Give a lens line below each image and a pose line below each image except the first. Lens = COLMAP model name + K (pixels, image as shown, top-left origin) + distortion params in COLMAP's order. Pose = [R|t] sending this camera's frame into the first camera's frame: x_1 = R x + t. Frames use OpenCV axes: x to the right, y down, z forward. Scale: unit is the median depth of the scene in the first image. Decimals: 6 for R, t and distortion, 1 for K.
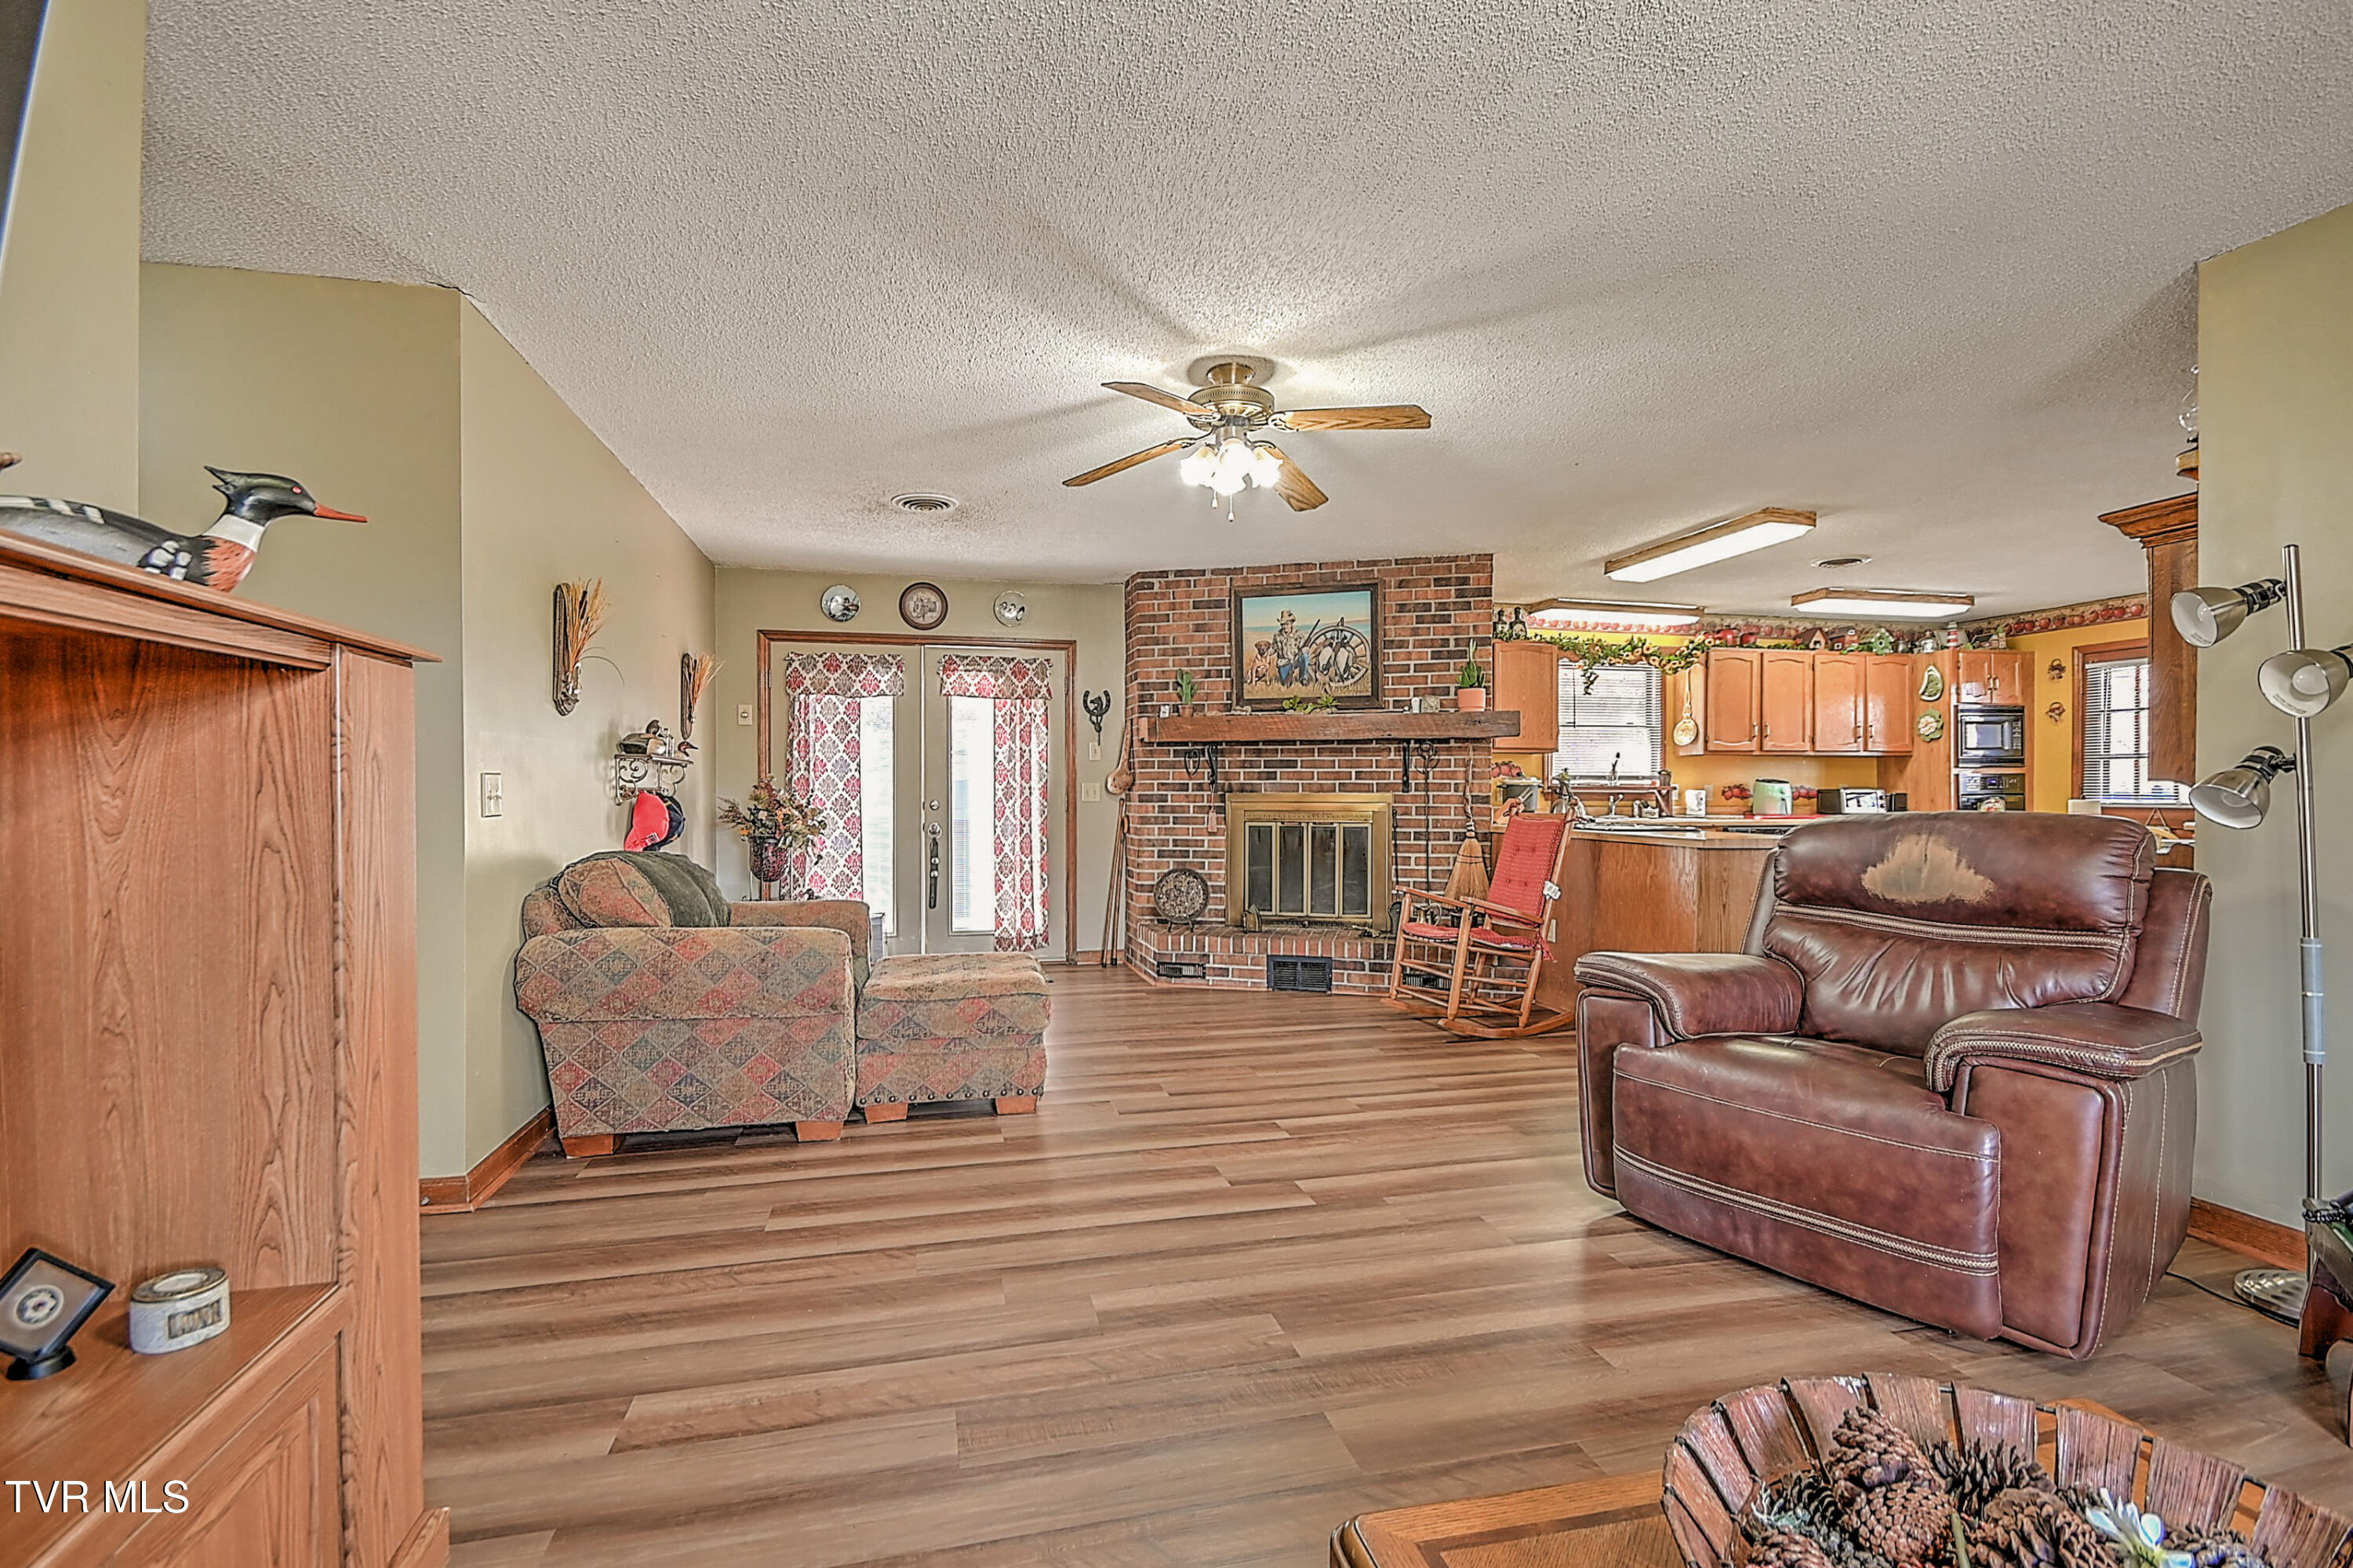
lens RADIAL K [[1076.1, 0, 1169.5], [0, 1076.1, 800.2], [0, 0, 1]] dist [0.001197, -0.003200]
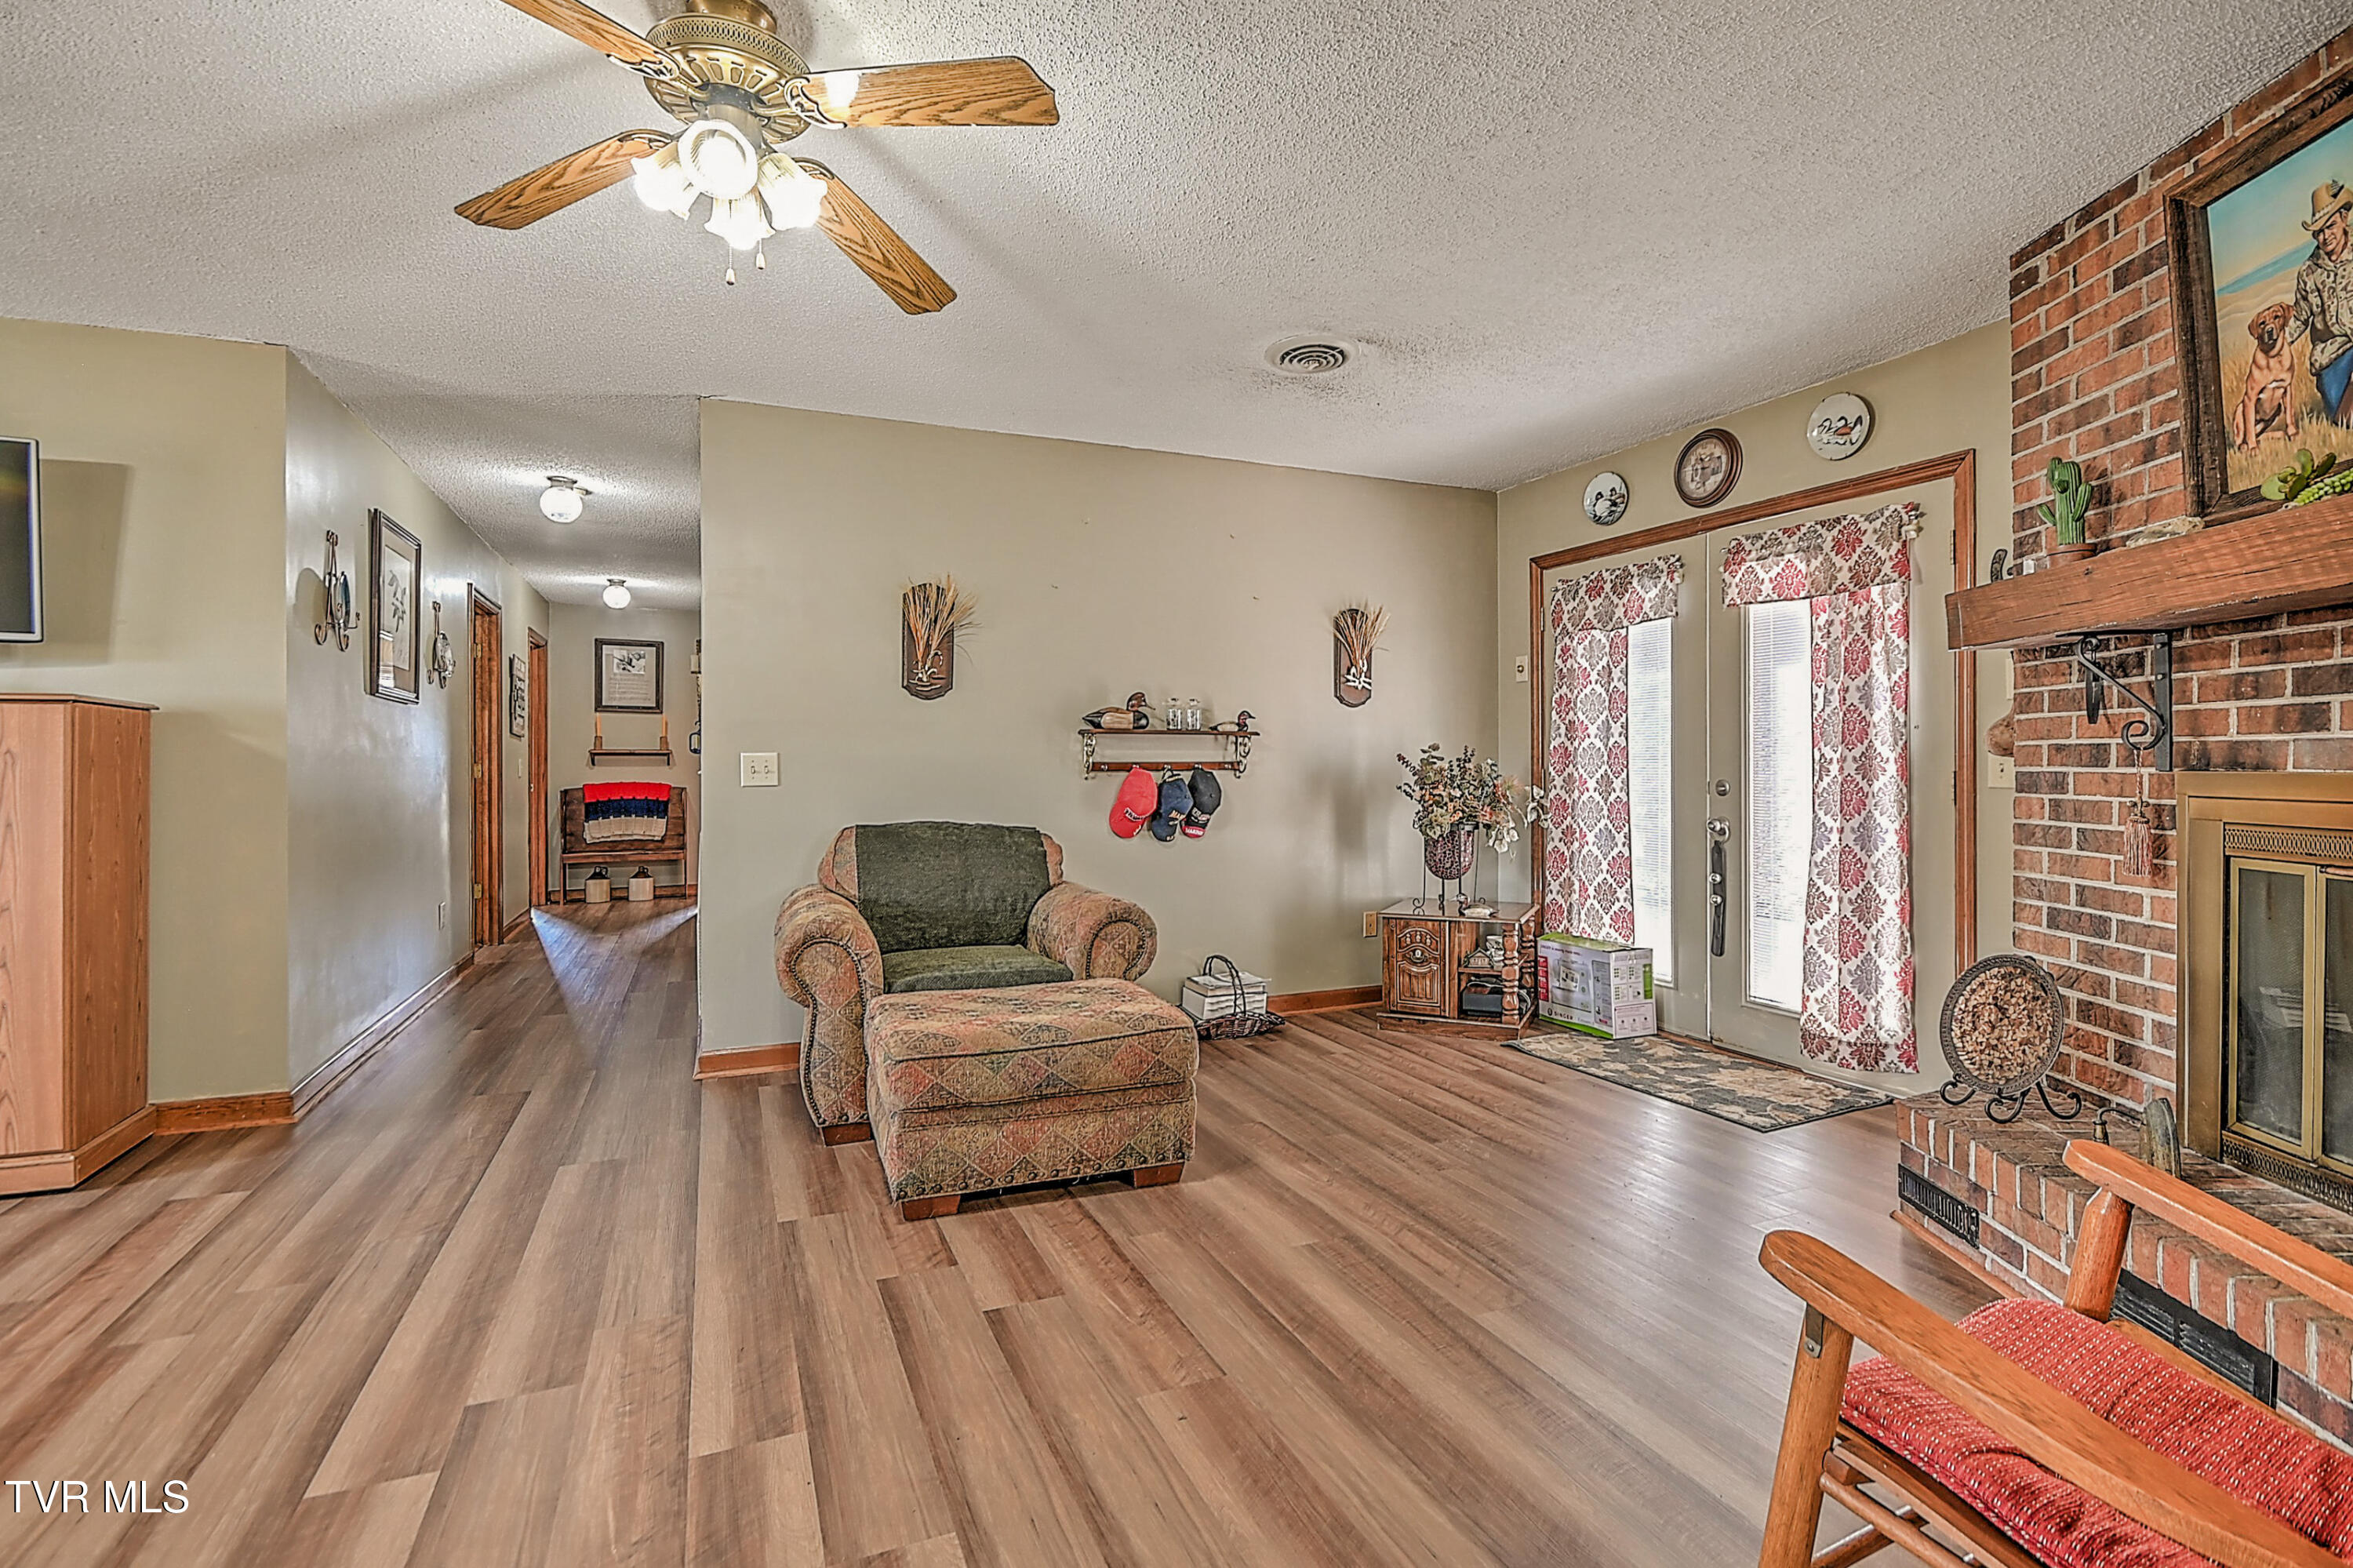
lens RADIAL K [[1076.1, 0, 1163.8], [0, 1076.1, 763.6], [0, 0, 1]] dist [0.001197, -0.003200]
pose [[0.163646, -0.000050, -0.986519, 0.341318], [-0.005929, 0.999982, -0.001034, -0.006721], [0.986501, 0.006018, 0.163642, 0.598386]]
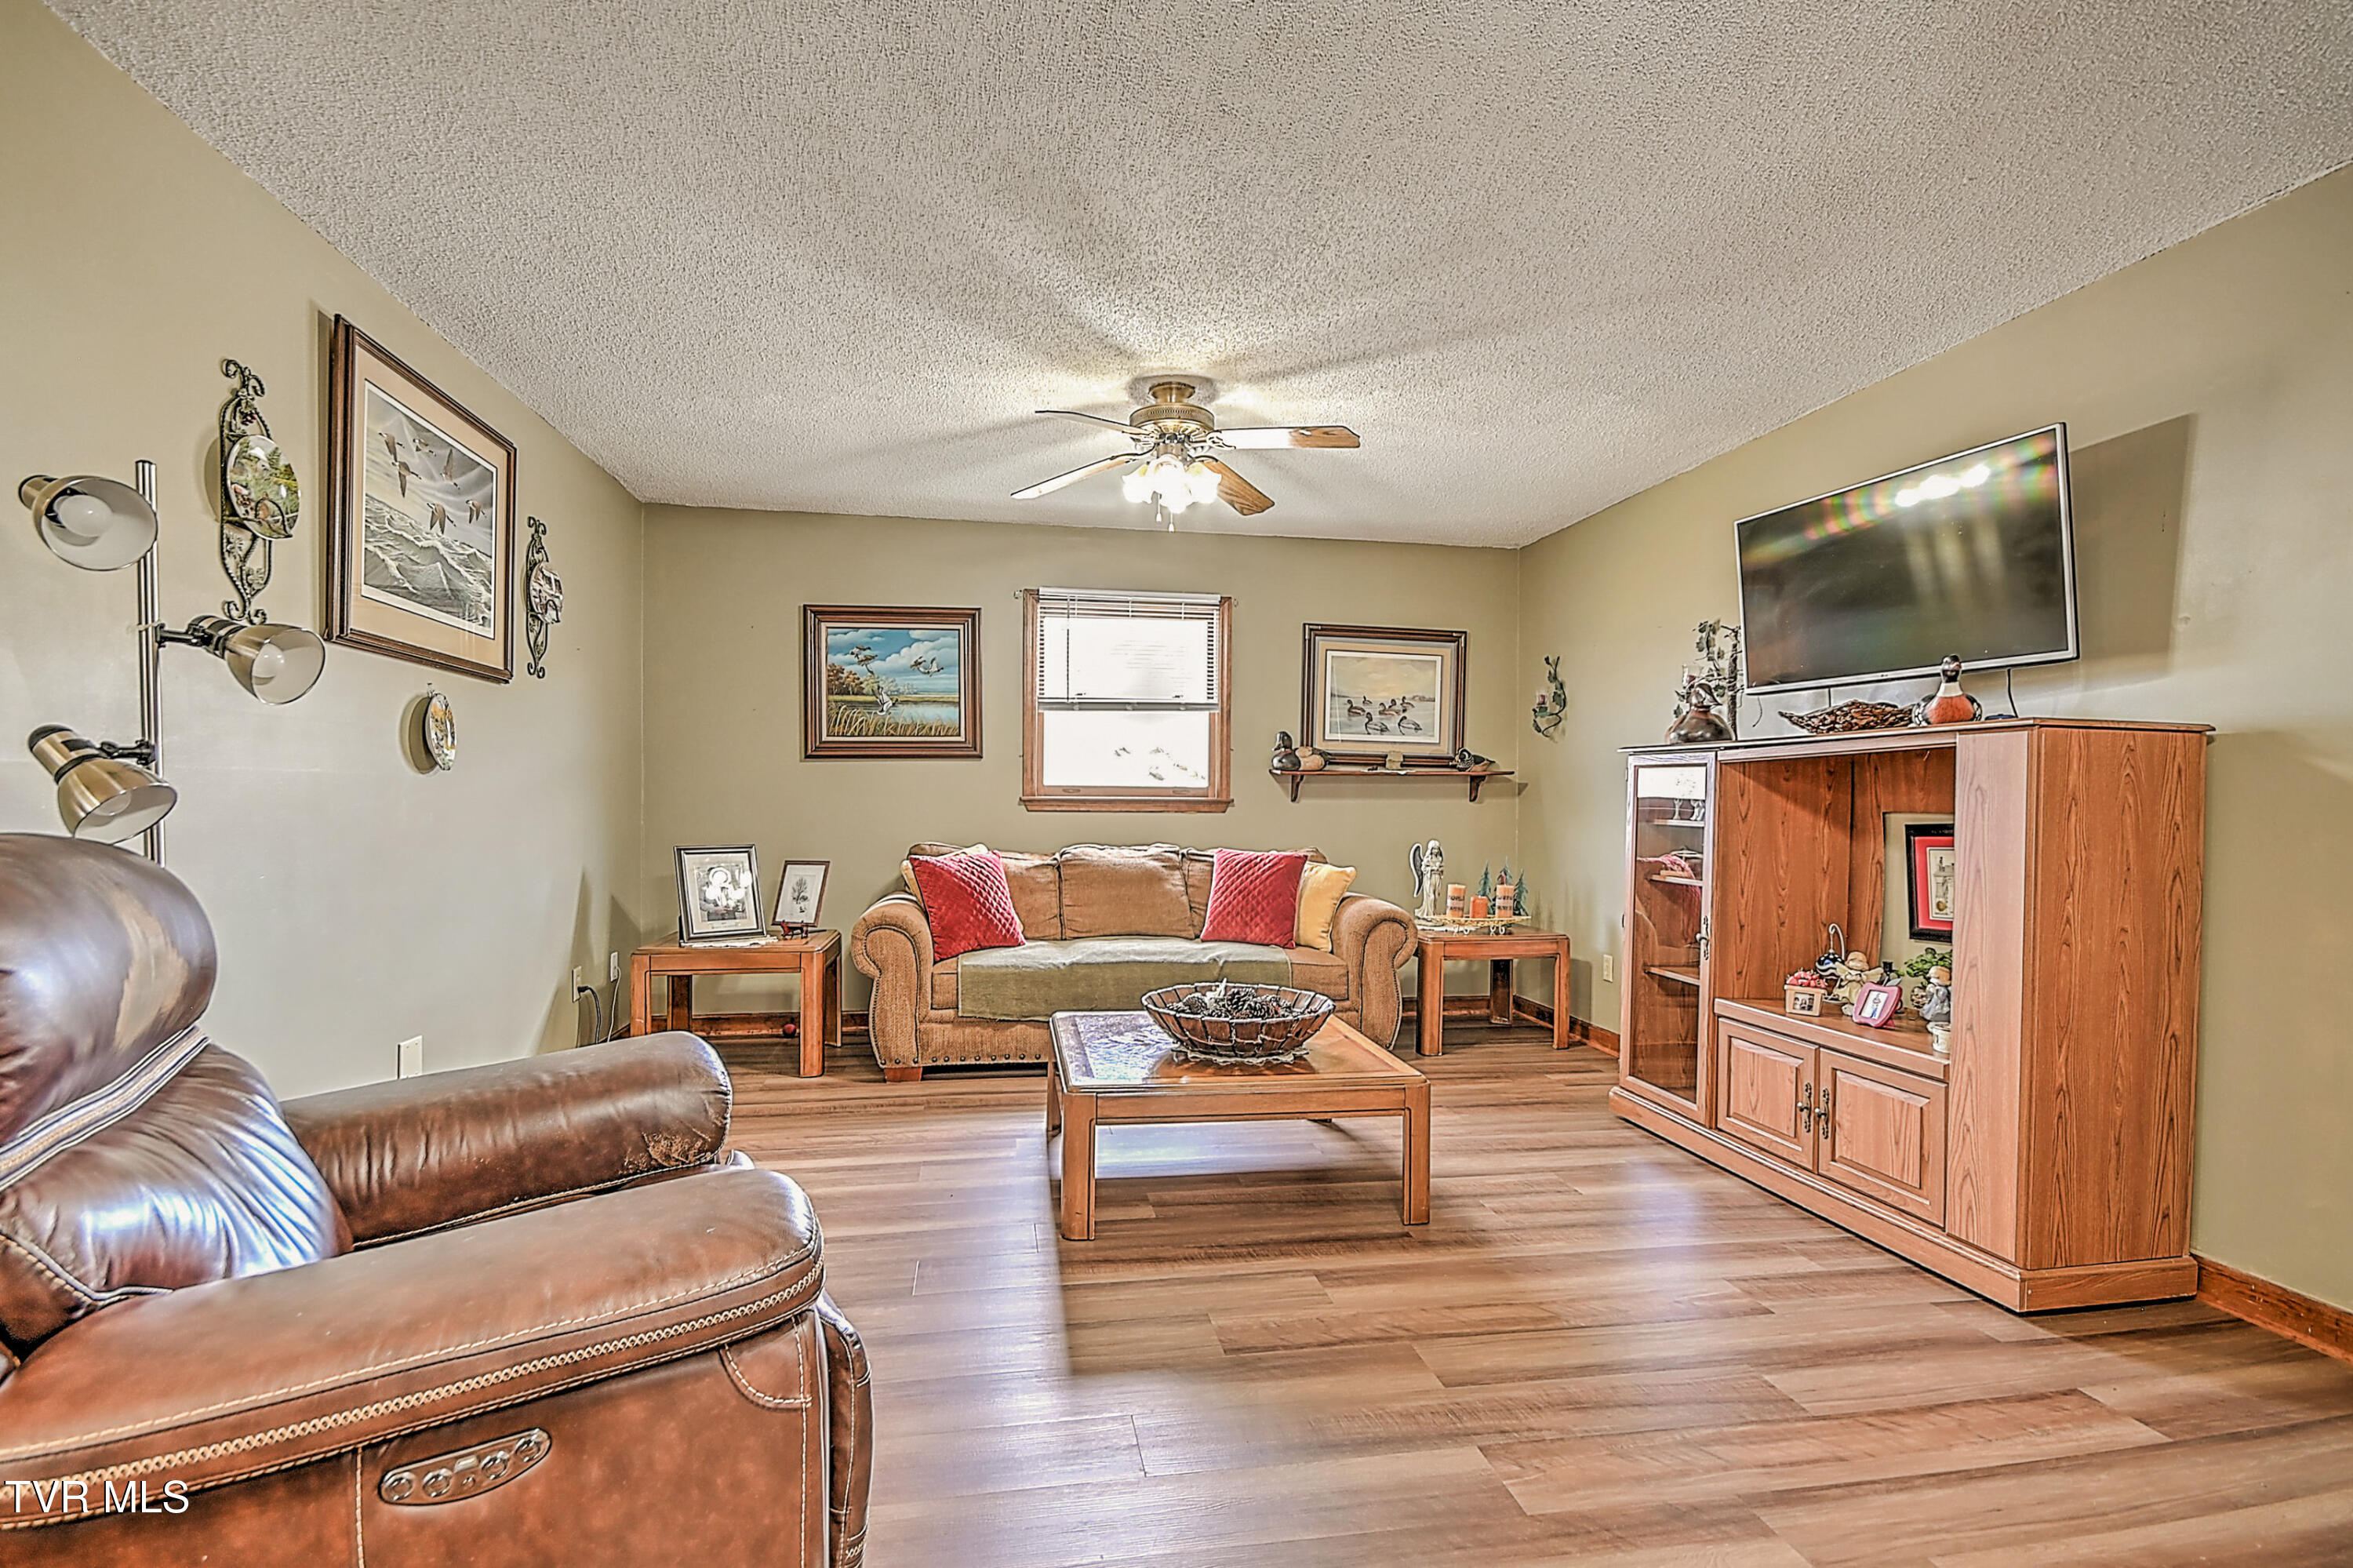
lens RADIAL K [[1076.1, 0, 1183.1], [0, 1076.1, 817.5], [0, 0, 1]] dist [0.001197, -0.003200]
pose [[-0.998264, -0.002648, 0.058844, 0.101358], [-0.001433, 0.999785, 0.020685, -0.006477], [-0.058886, 0.020565, -0.998053, 0.608762]]
